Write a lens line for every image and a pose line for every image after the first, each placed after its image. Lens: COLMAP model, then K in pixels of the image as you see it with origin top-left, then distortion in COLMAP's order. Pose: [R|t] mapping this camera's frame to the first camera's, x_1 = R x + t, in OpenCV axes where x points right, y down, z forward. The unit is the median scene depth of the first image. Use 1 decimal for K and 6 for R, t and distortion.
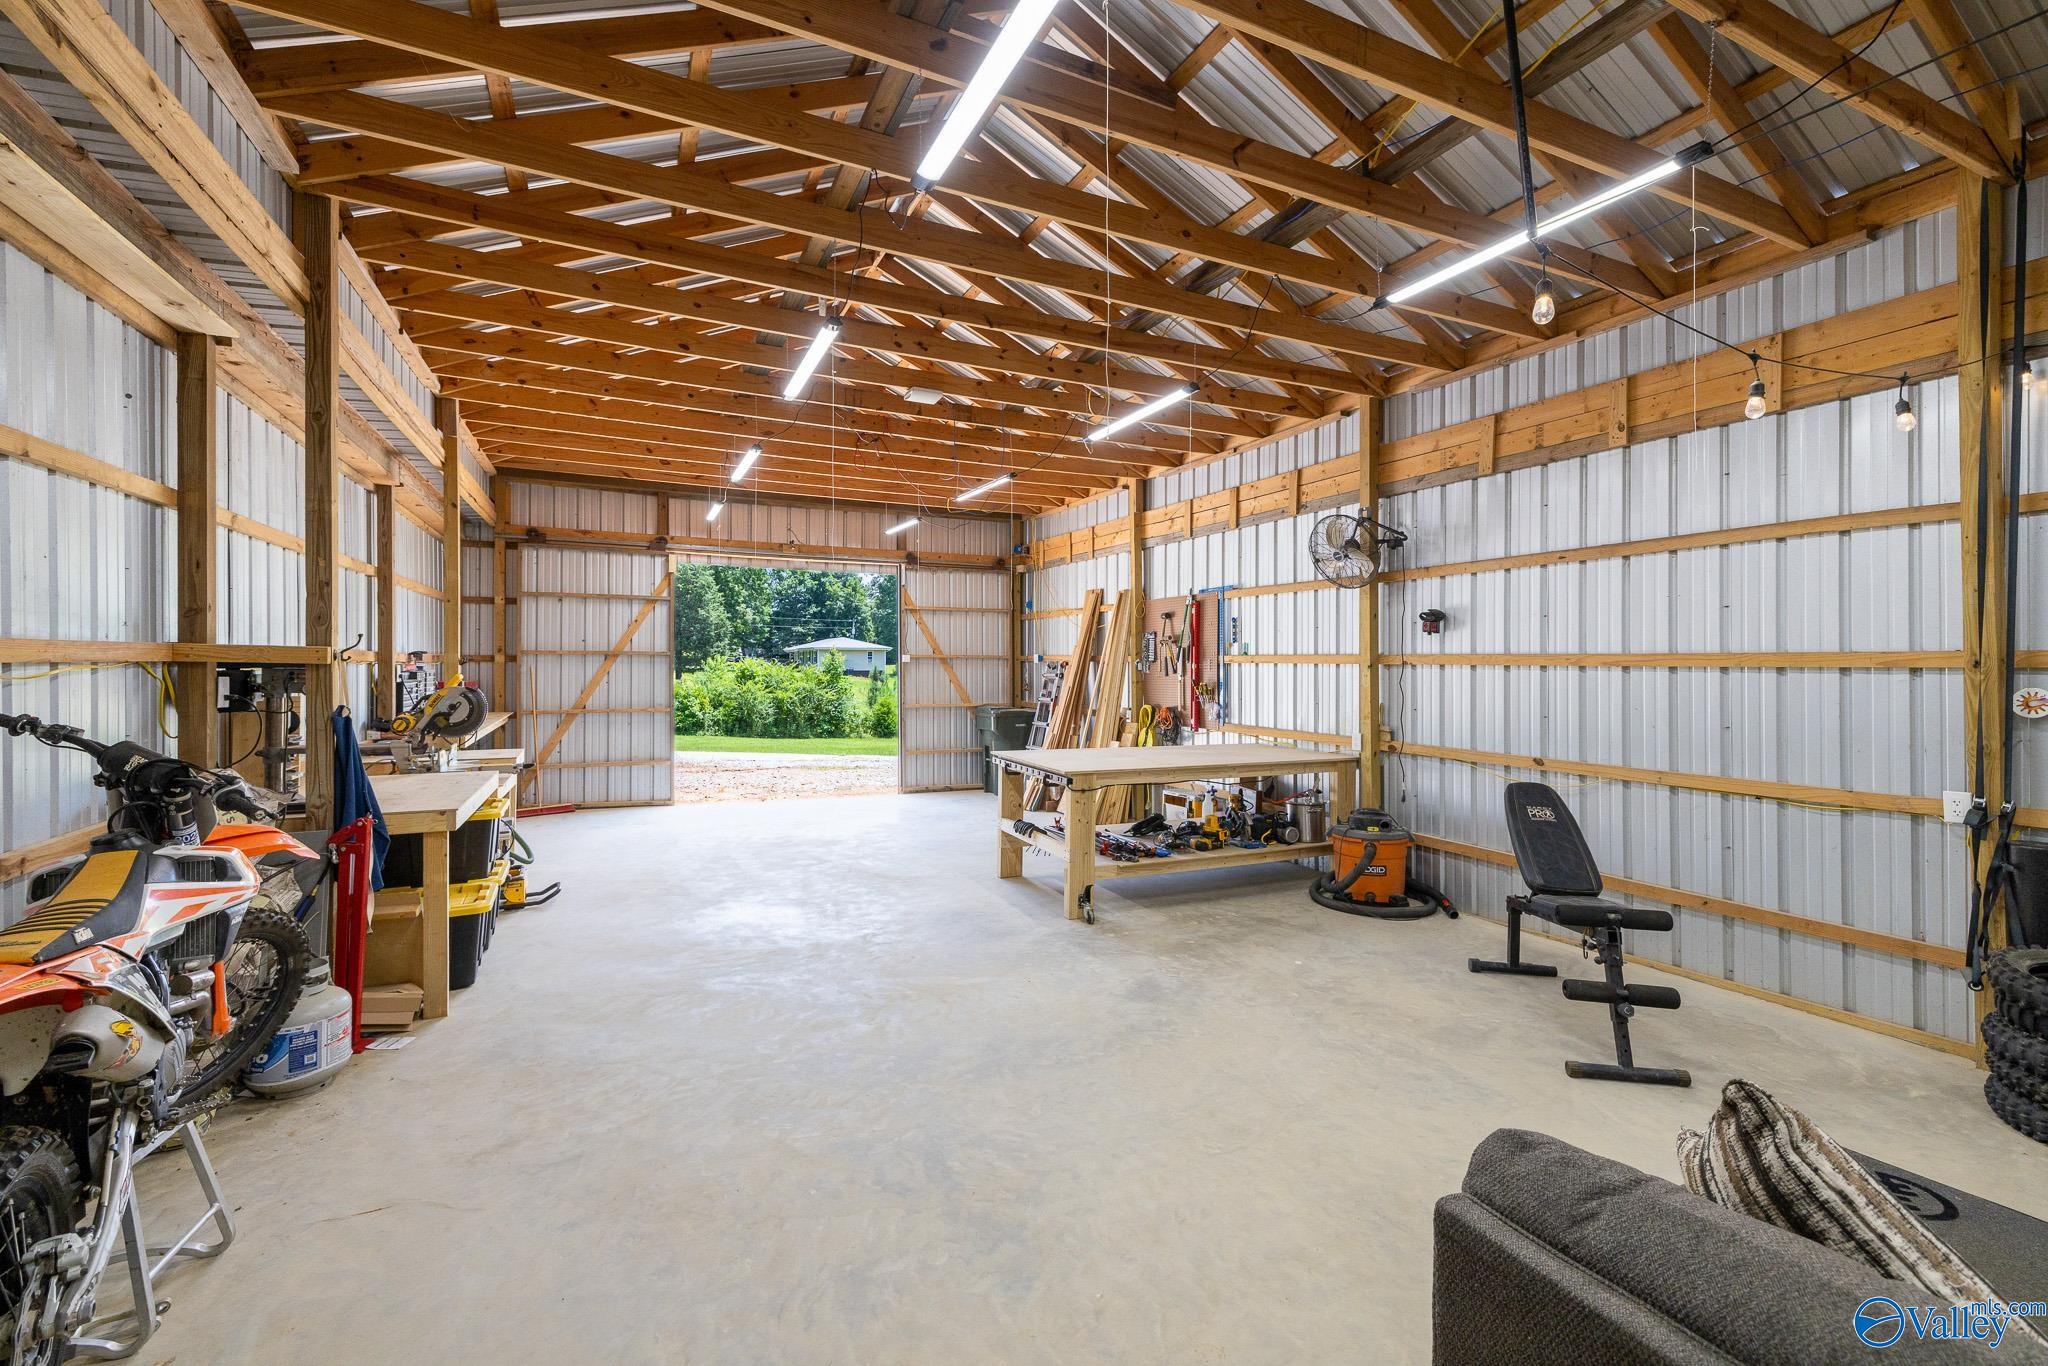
lens RADIAL K [[853.2, 0, 1021.0], [0, 853.2, 675.8], [0, 0, 1]] dist [0.002930, 0.000772]
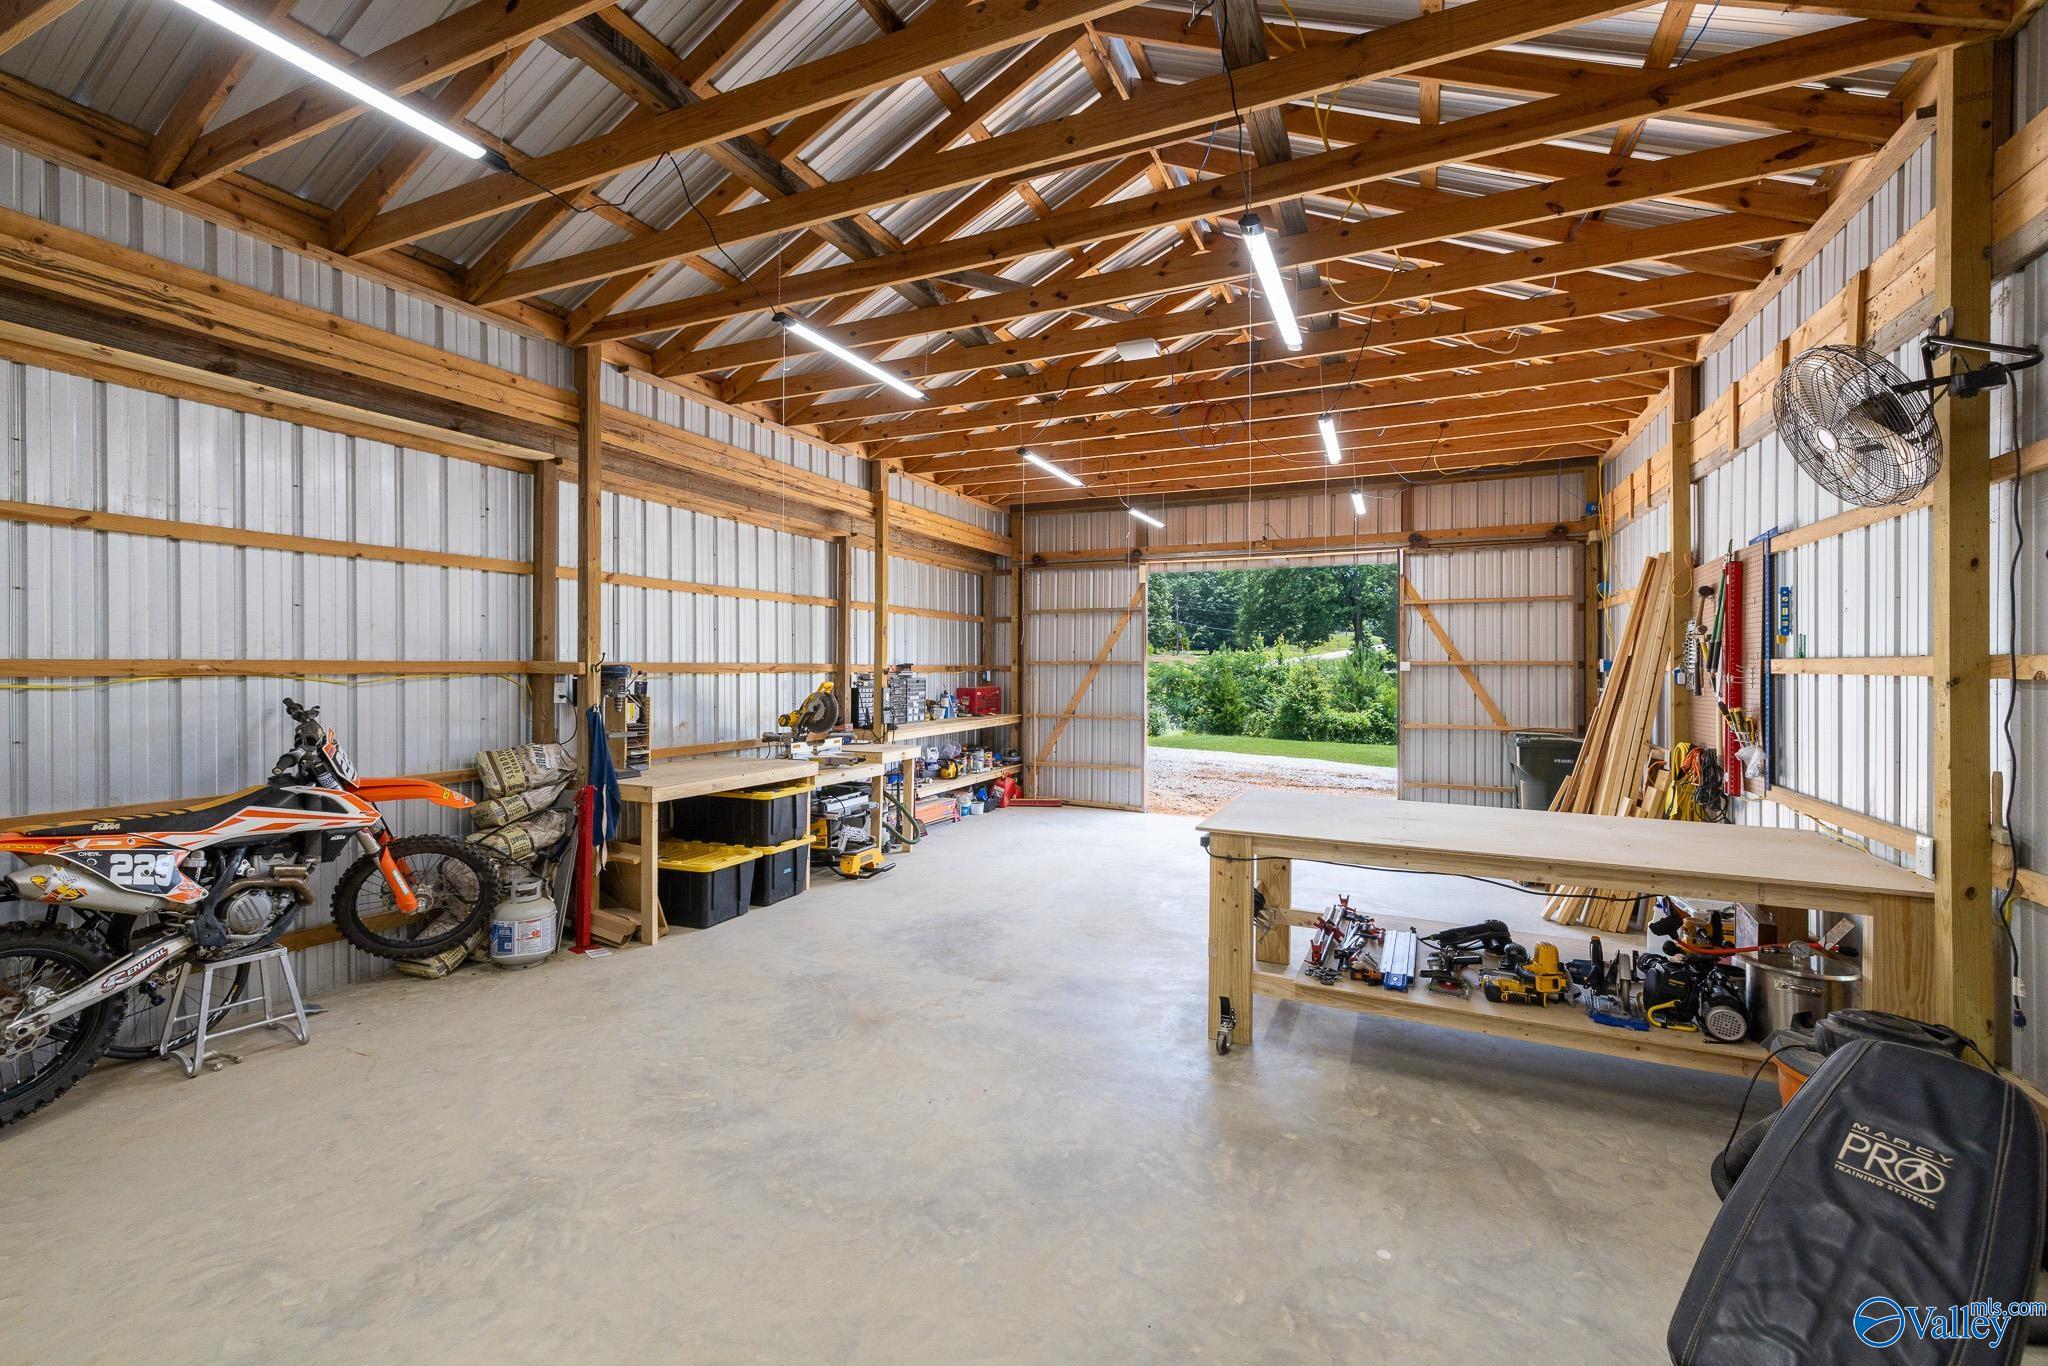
lens RADIAL K [[853.2, 0, 1021.0], [0, 853.2, 675.8], [0, 0, 1]] dist [0.002930, 0.000772]
pose [[0.645349, 0.002872, -0.763882, 0.335523], [-0.009815, 0.999942, -0.004533, -0.005757], [0.763824, 0.010423, 0.645340, 0.288281]]
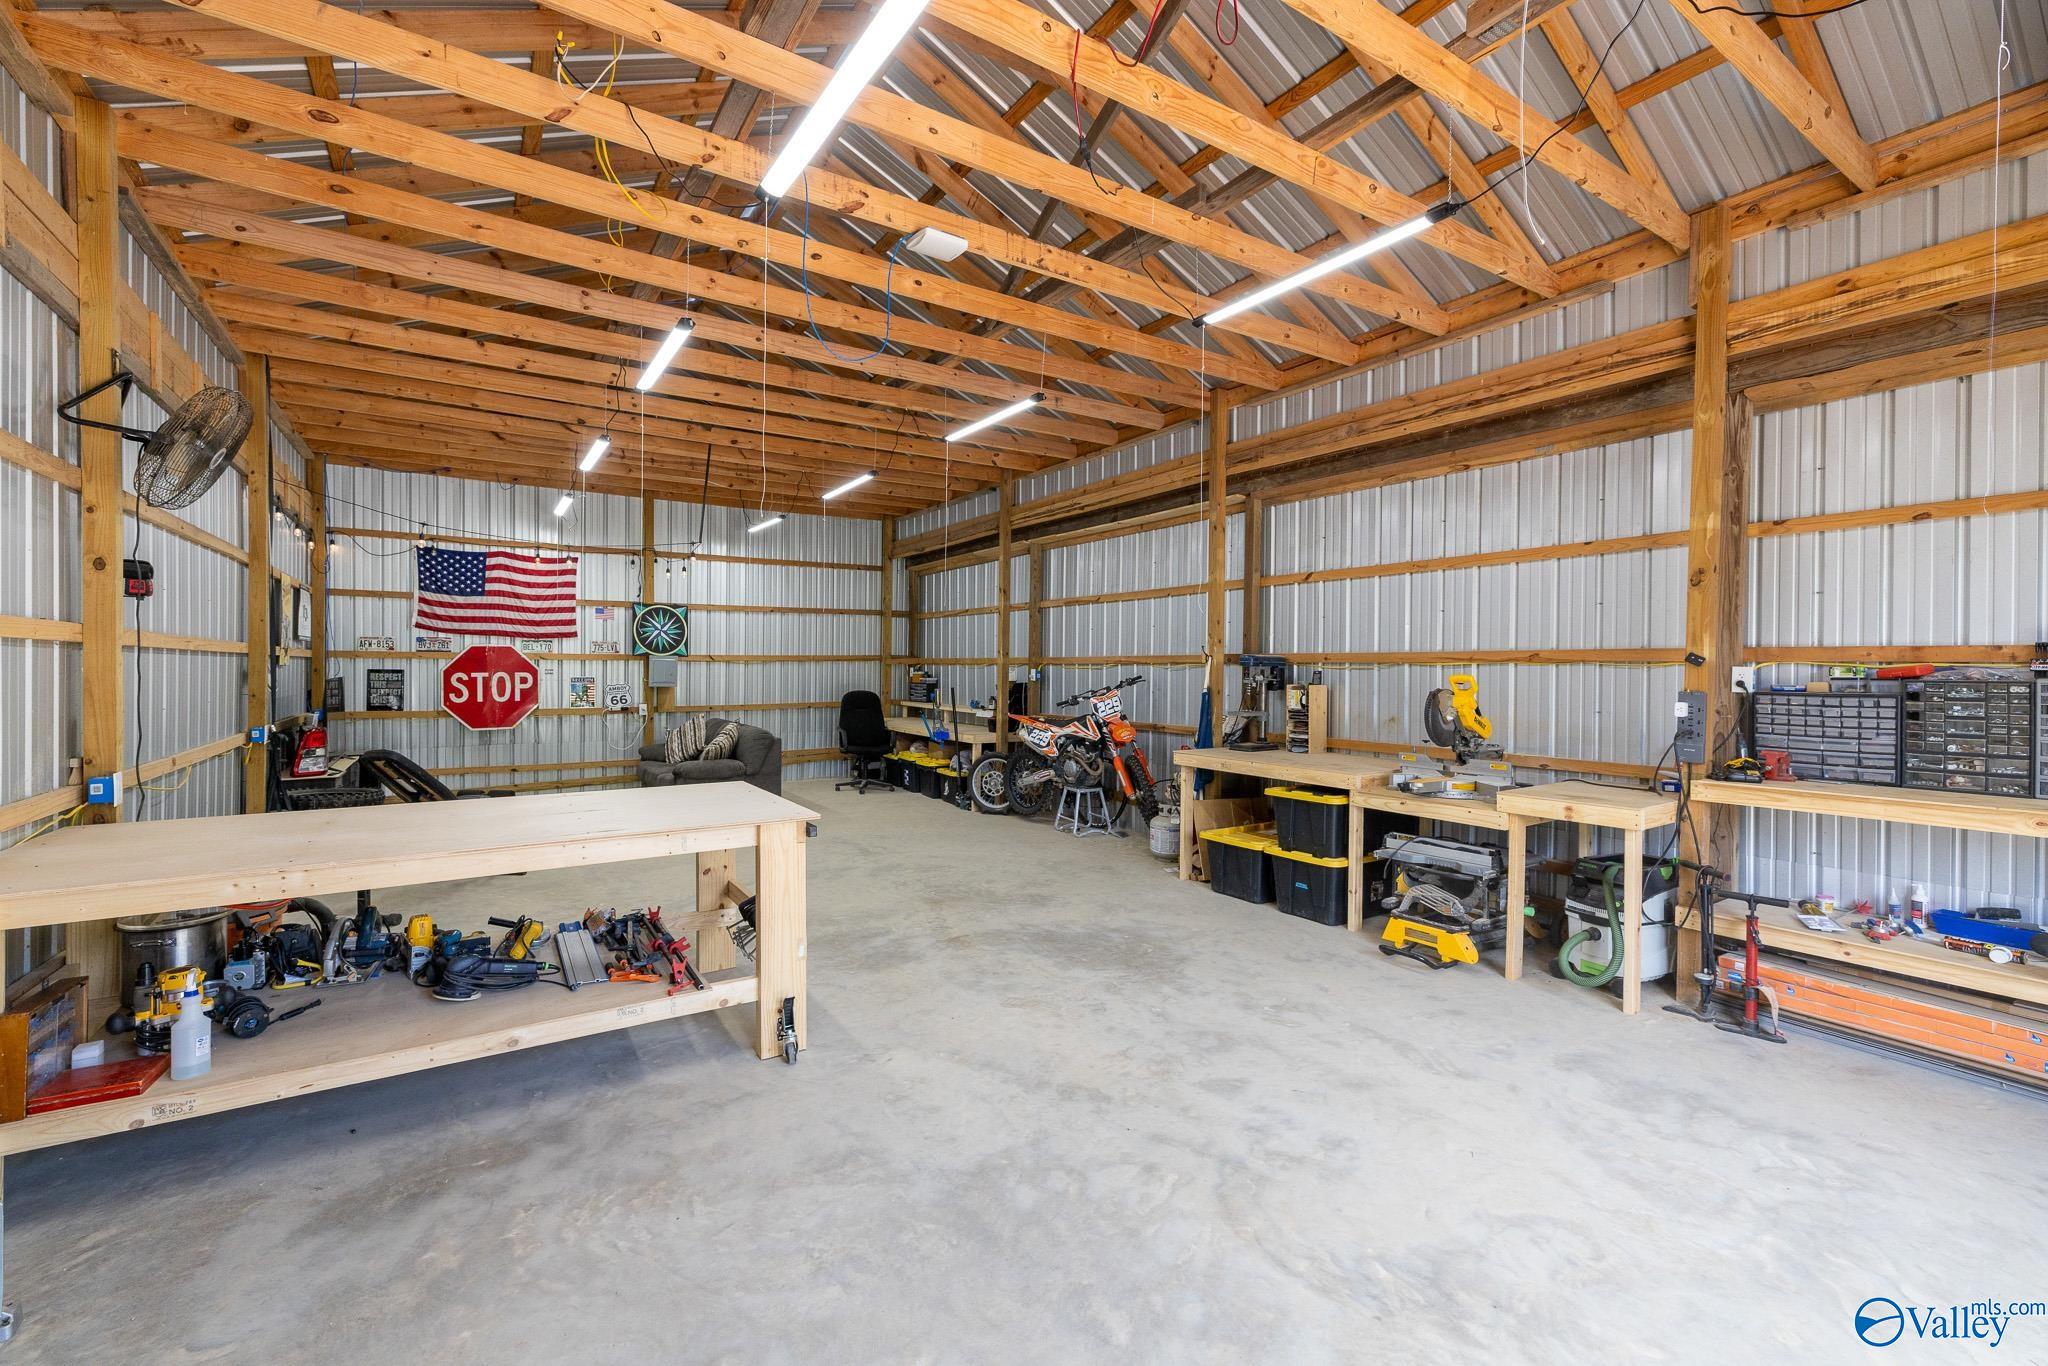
lens RADIAL K [[853.2, 0, 1021.0], [0, 853.2, 675.8], [0, 0, 1]] dist [0.002930, 0.000772]
pose [[-0.989001, -0.003228, -0.147873, -0.094737], [-0.006927, 0.999676, 0.024505, -0.013316], [0.147746, 0.025259, -0.988703, 1.331262]]
